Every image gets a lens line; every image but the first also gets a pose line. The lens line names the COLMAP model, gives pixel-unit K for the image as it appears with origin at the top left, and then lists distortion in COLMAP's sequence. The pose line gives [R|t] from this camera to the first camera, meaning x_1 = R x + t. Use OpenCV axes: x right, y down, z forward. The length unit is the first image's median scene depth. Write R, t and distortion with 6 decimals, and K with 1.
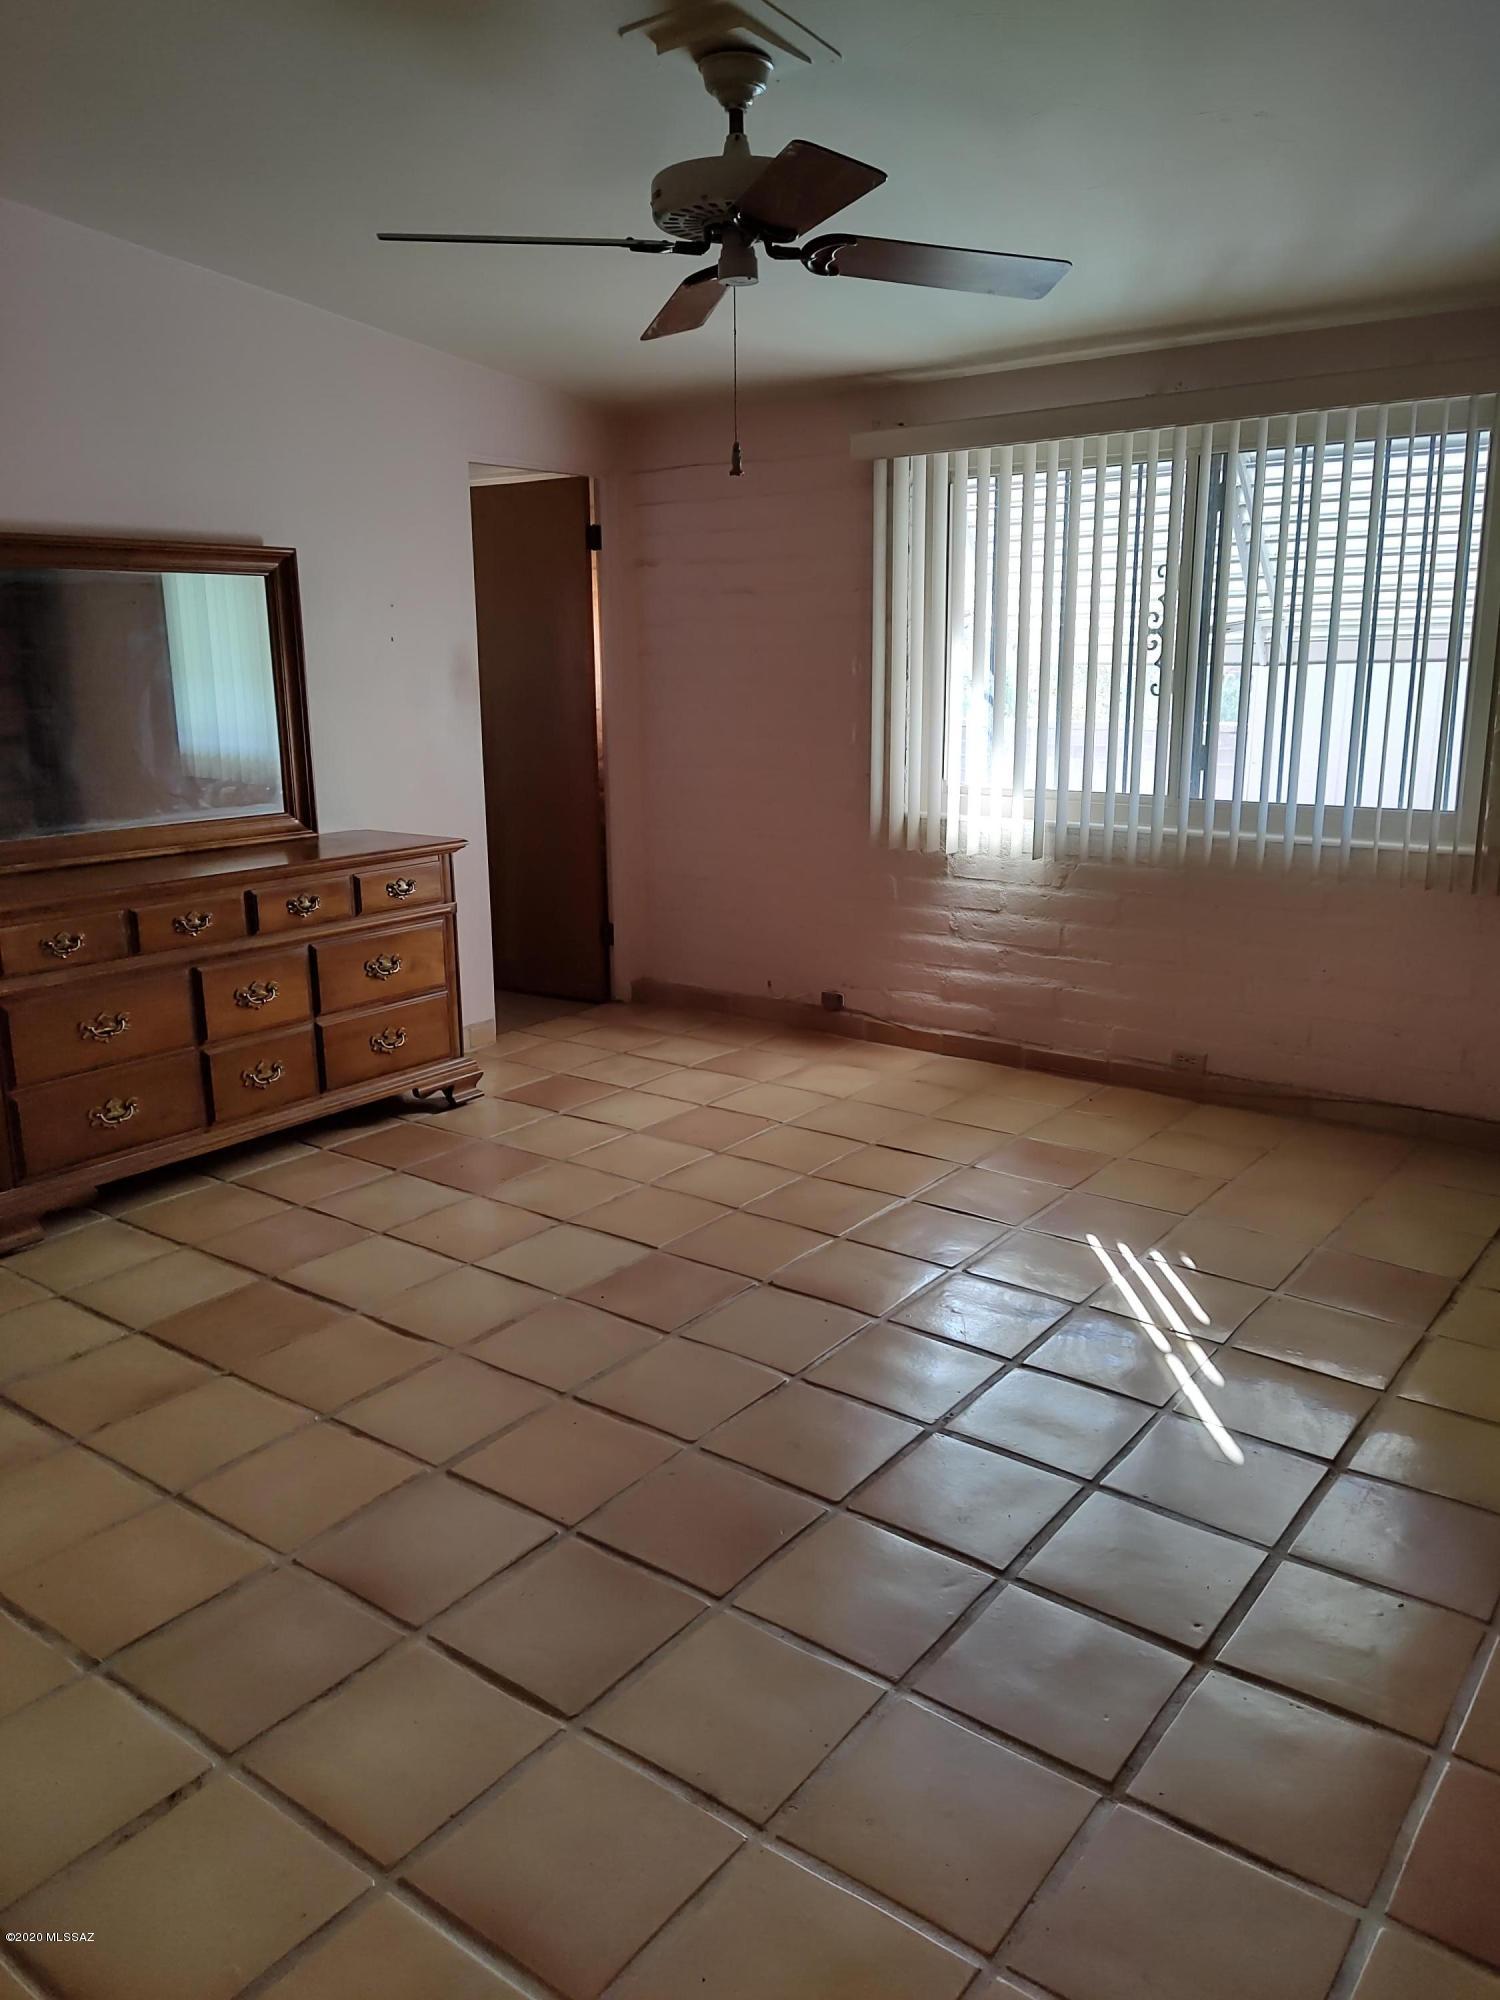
lens RADIAL K [[1486.6, 0, 766.6], [0, 1486.6, 995.7], [0, 0, 1]] dist [0.047034, -0.009120]
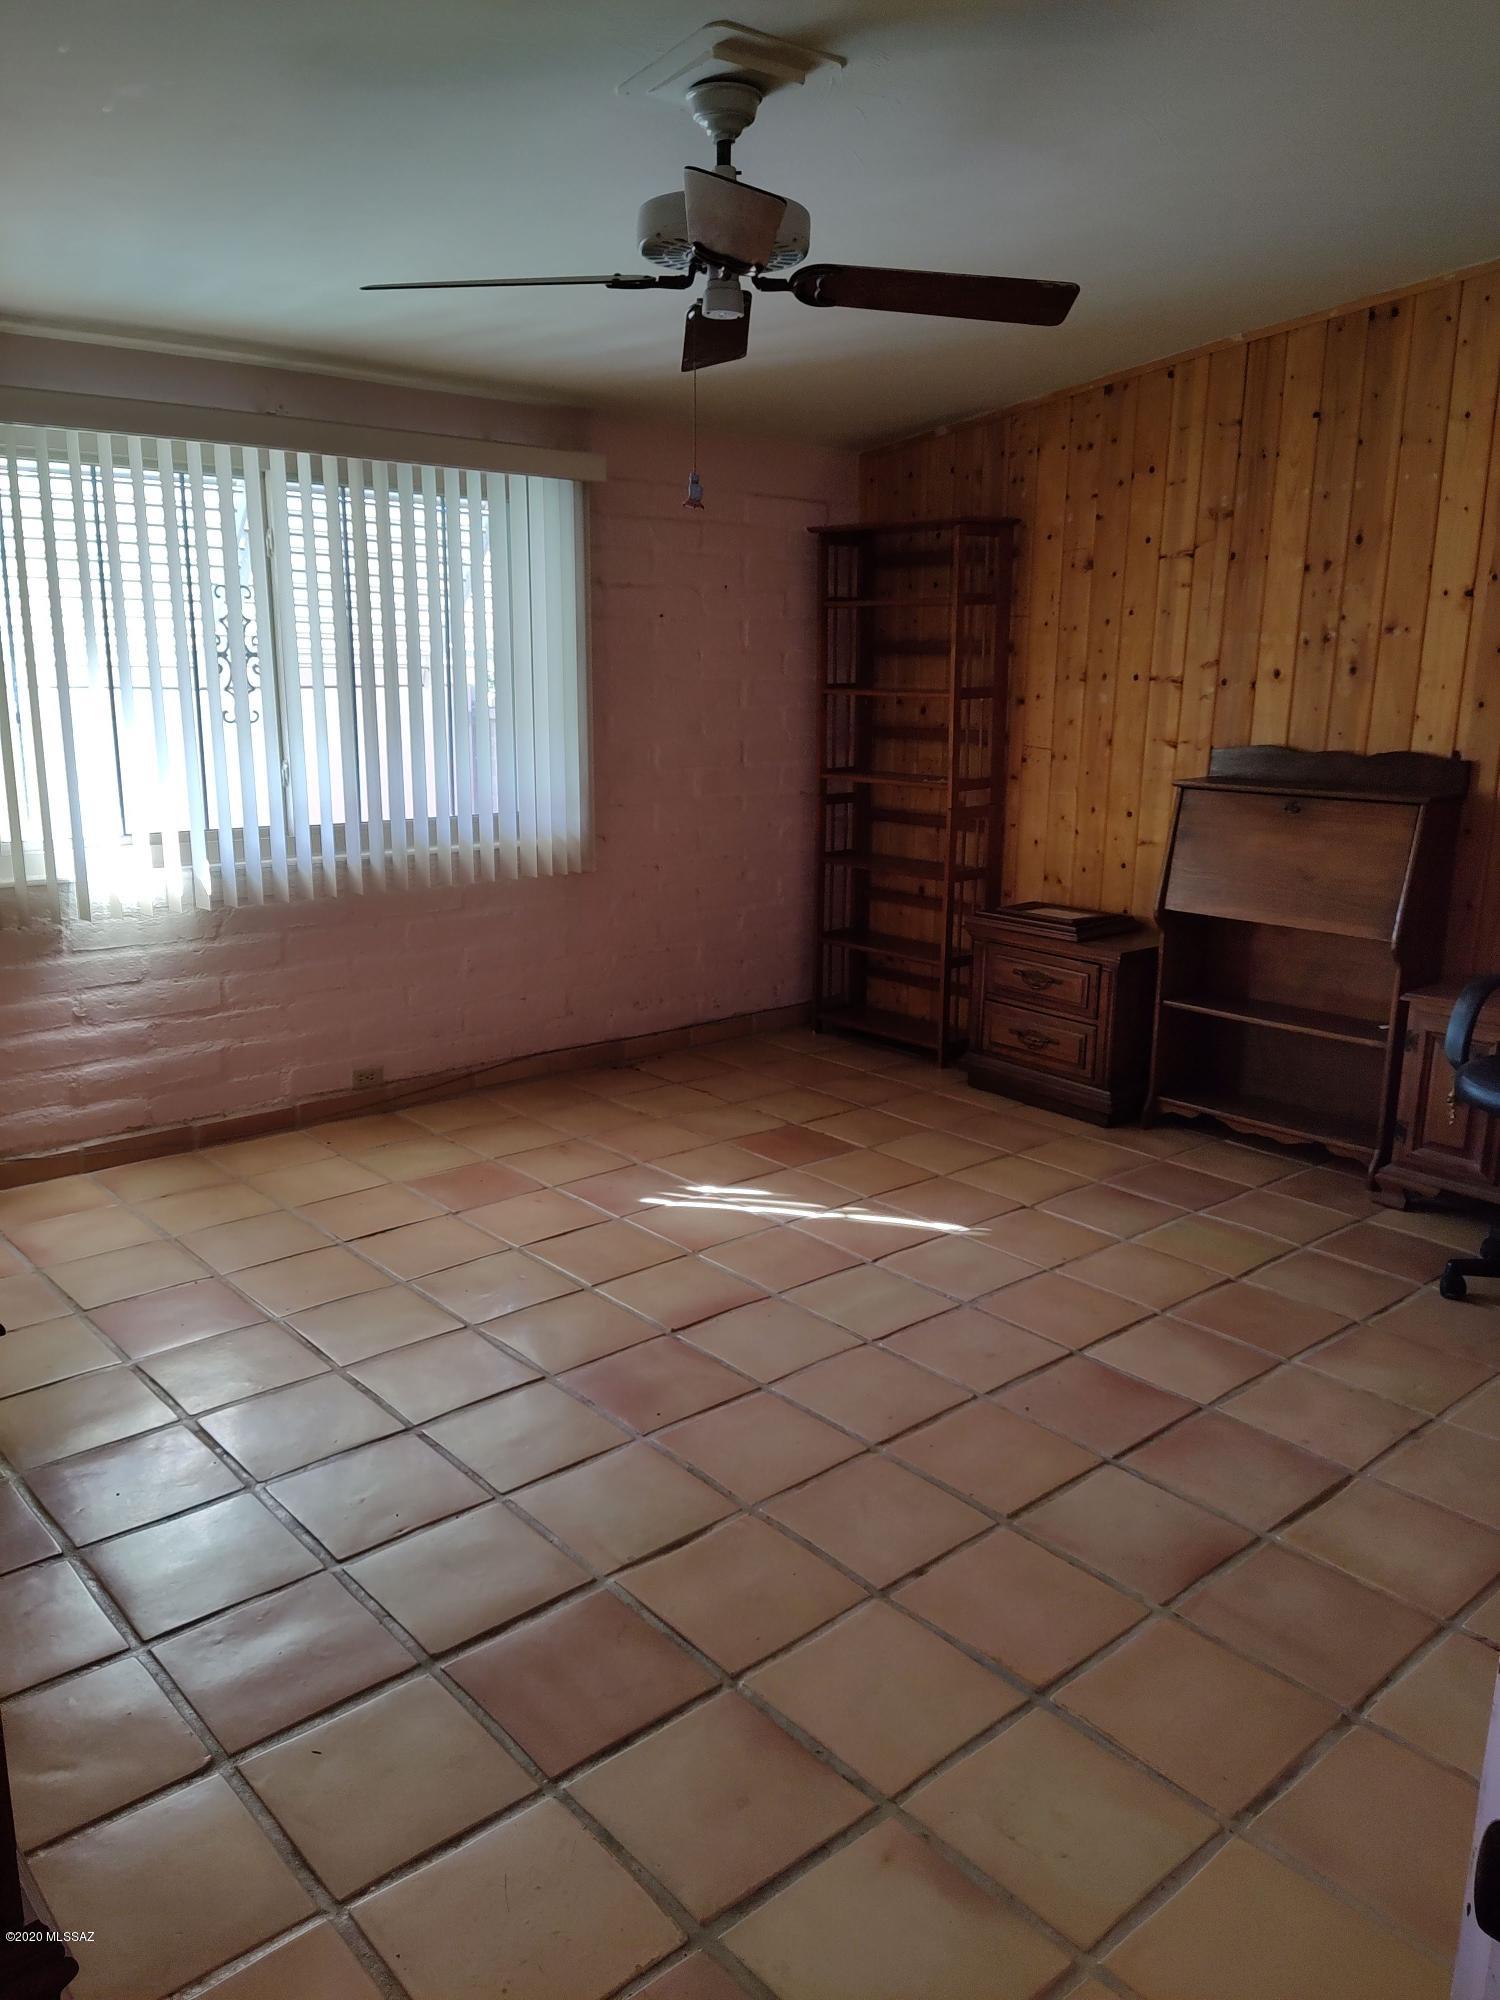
lens RADIAL K [[1486.6, 0, 768.9], [0, 1486.6, 1008.8], [0, 0, 1]] dist [0.047034, -0.009120]
pose [[0.200140, -0.213210, 0.956287, -0.615572], [0.213554, 0.962061, 0.169803, -0.114008], [-0.956211, 0.170234, 0.238079, 0.471900]]
